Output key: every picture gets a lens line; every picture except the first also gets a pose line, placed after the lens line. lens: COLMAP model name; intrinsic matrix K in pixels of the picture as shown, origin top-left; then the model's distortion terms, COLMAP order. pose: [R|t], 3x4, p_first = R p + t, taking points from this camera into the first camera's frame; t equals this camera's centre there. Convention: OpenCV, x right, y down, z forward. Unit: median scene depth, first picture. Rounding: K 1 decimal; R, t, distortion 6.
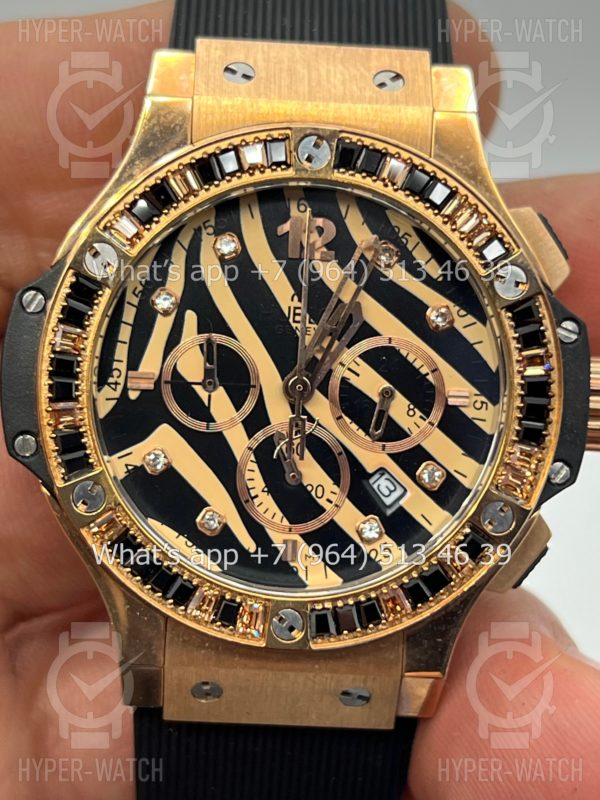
lens RADIAL K [[1902.3, 0, 300.0], [0, 1902.3, 400.0], [0, 0, 1]] dist [0.373468, -3.150480]
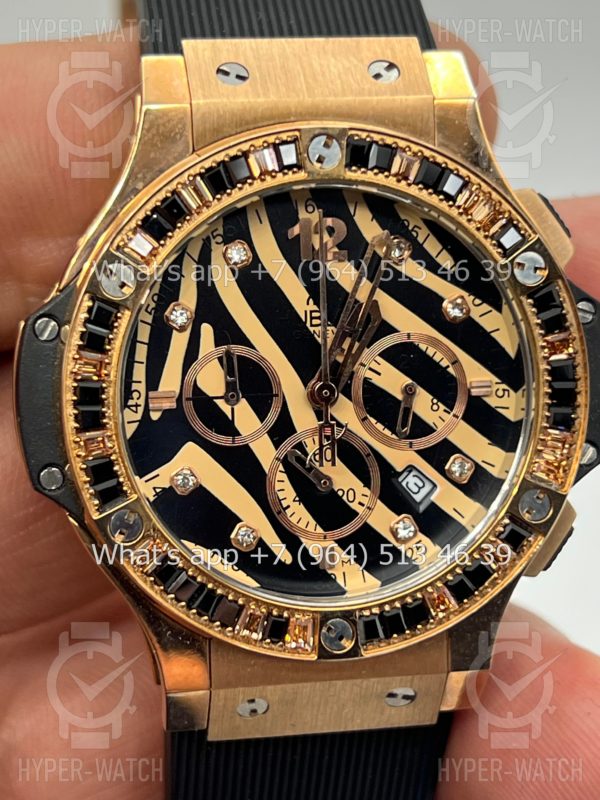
lens RADIAL K [[1902.3, 0, 300.0], [0, 1902.3, 400.0], [0, 0, 1]] dist [0.373468, -3.150480]
pose [[0.987085, -0.090627, 0.132096, -0.141939], [0.085418, 0.995347, 0.044590, -0.047355], [-0.135523, -0.032731, 0.990233, 0.031639]]
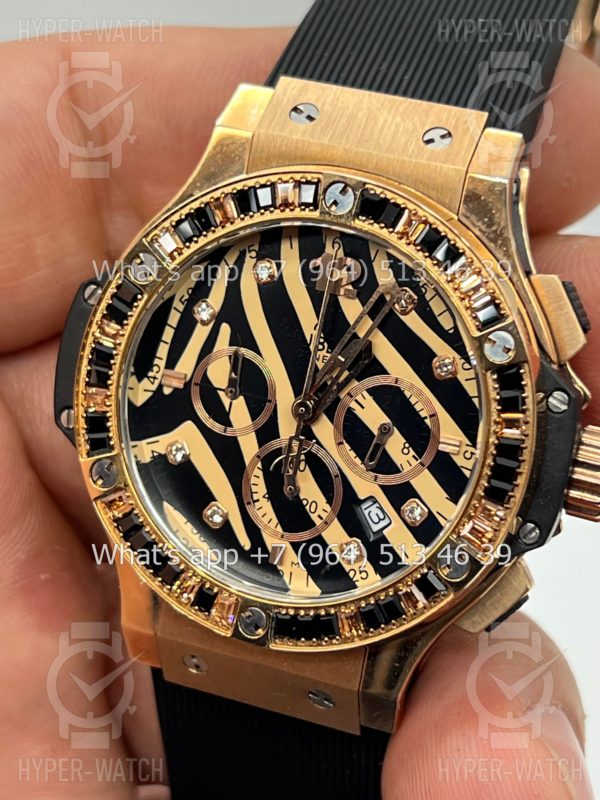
lens RADIAL K [[1902.3, 0, 300.0], [0, 1902.3, 400.0], [0, 0, 1]] dist [0.373468, -3.150480]
pose [[0.928796, 0.171461, -0.328540, 0.351108], [-0.154366, 0.984959, 0.077638, -0.095533], [0.336910, -0.021394, 0.941294, -0.021526]]
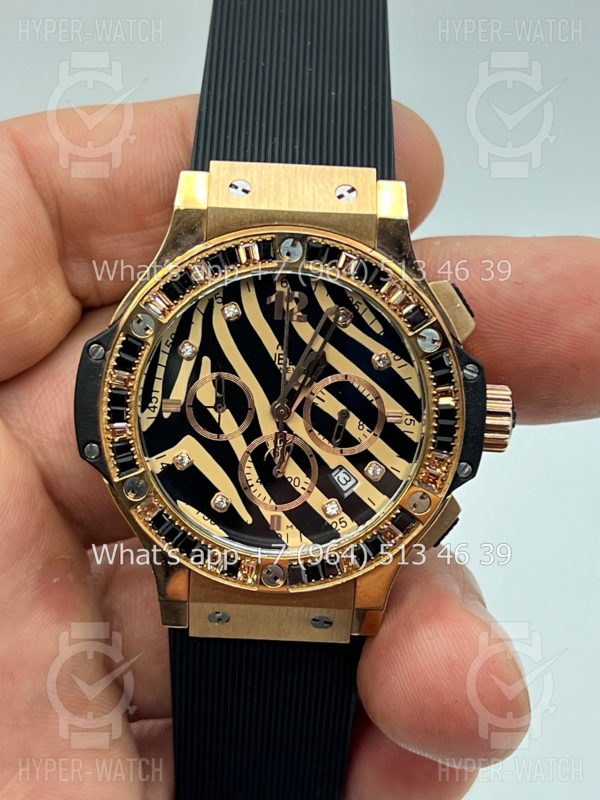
lens RADIAL K [[1902.3, 0, 300.0], [0, 1902.3, 400.0], [0, 0, 1]] dist [0.373468, -3.150480]
pose [[0.999579, 0.003743, -0.028762, 0.054033], [-0.001142, 0.995950, 0.089904, -0.142688], [0.028982, -0.089834, 0.995535, -0.420762]]
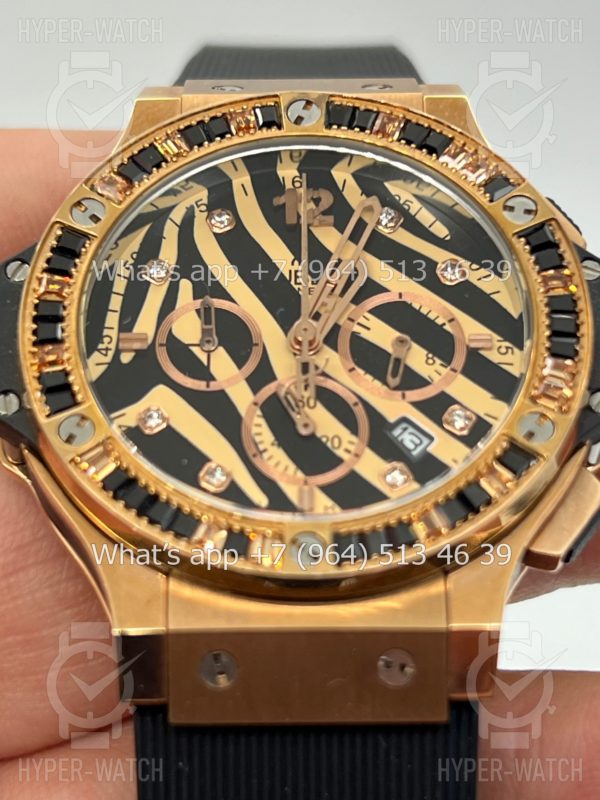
lens RADIAL K [[1902.3, 0, 300.0], [0, 1902.3, 400.0], [0, 0, 1]] dist [0.373468, -3.150480]
pose [[0.997176, -0.074570, -0.008949, 0.003000], [0.059451, 0.856529, -0.512663, 0.489926], [0.045895, 0.510683, 0.858543, 0.225437]]
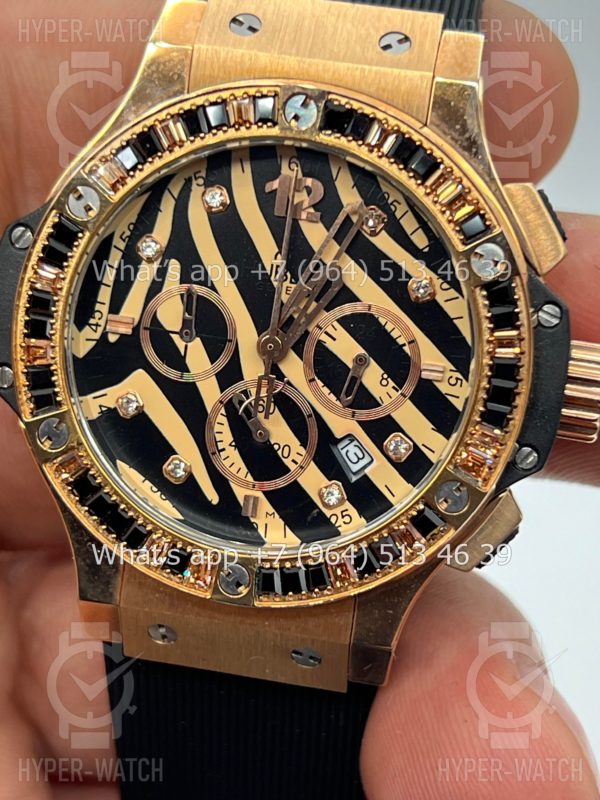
lens RADIAL K [[1902.3, 0, 300.0], [0, 1902.3, 400.0], [0, 0, 1]] dist [0.373468, -3.150480]
pose [[0.980529, 0.100356, -0.168793, 0.184924], [-0.091797, 0.994099, 0.057789, -0.037590], [0.173597, -0.041170, 0.983956, 0.017191]]
